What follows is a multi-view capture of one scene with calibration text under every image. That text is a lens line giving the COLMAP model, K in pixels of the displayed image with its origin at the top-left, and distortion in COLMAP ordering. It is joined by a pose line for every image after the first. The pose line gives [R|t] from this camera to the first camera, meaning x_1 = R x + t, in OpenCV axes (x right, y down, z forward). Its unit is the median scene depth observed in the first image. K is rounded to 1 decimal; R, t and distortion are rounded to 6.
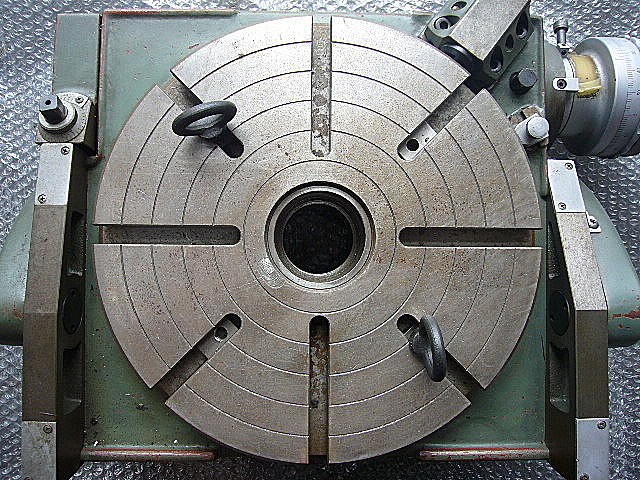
lens RADIAL K [[523.6, 0, 318.5], [0, 523.6, 230.3], [0, 0, 1]] dist [-0.004327, -0.002302]
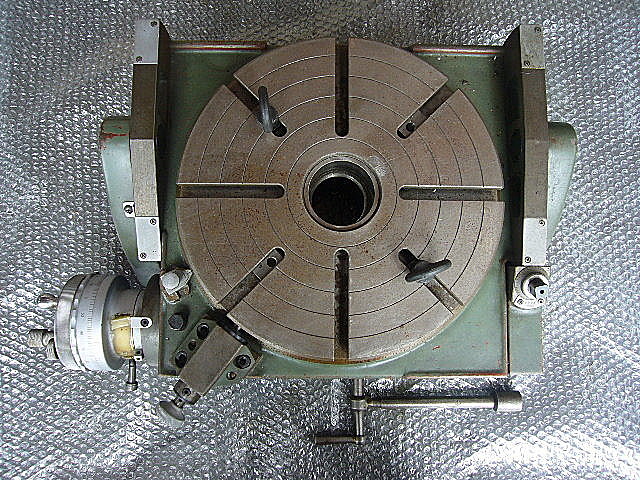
lens RADIAL K [[523.6, 0, 318.5], [0, 523.6, 230.3], [0, 0, 1]] dist [-0.004327, -0.002302]
pose [[-0.998794, -0.002595, -0.049038, 0.118781], [-0.004663, -0.989077, 0.147326, -0.263590], [-0.048884, 0.147377, 0.987872, -0.310272]]
